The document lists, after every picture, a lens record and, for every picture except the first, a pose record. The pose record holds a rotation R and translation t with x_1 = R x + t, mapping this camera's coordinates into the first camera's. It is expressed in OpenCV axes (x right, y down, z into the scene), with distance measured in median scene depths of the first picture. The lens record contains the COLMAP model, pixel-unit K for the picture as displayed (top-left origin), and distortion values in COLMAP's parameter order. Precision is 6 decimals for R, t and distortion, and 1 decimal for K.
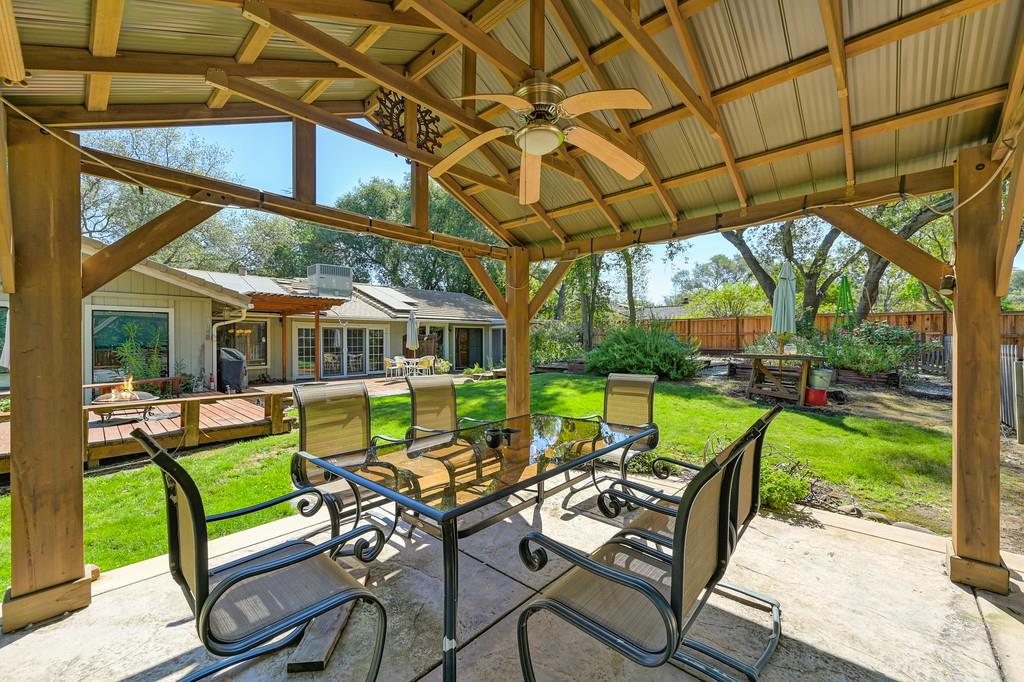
lens RADIAL K [[408.4, 0, 512.0], [0, 408.4, 341.0], [0, 0, 1]] dist [0.001907, 0.000663]
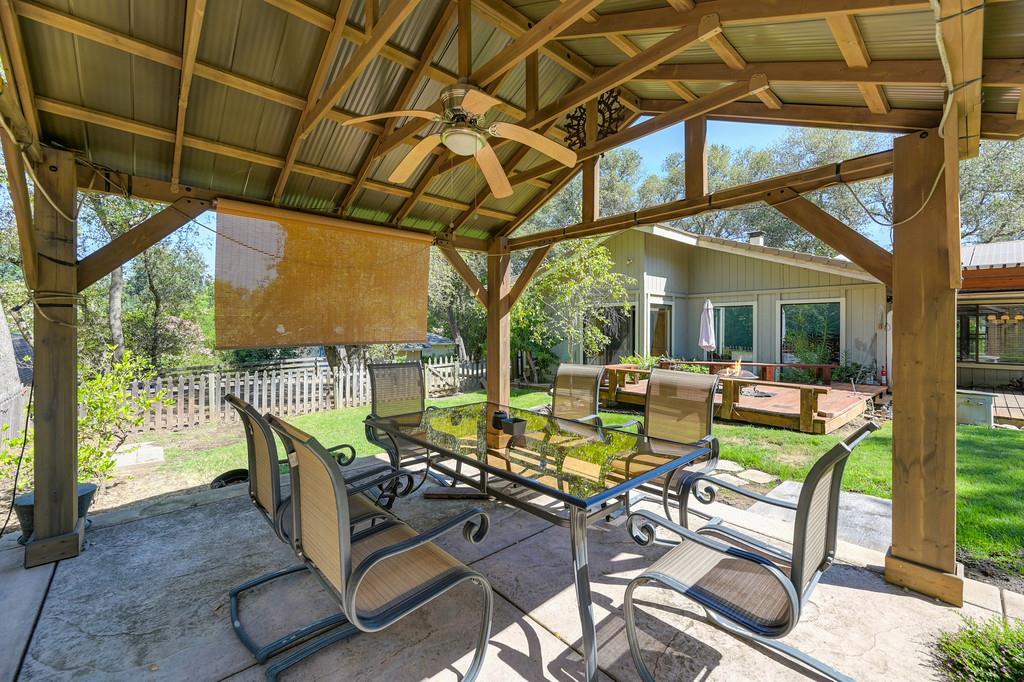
lens RADIAL K [[408.4, 0, 512.0], [0, 408.4, 341.0], [0, 0, 1]] dist [0.001907, 0.000663]
pose [[-0.106117, 0.034638, -0.993750, 0.329976], [-0.005385, 0.999358, 0.035409, -0.005649], [0.994339, 0.009108, -0.105863, 0.365613]]
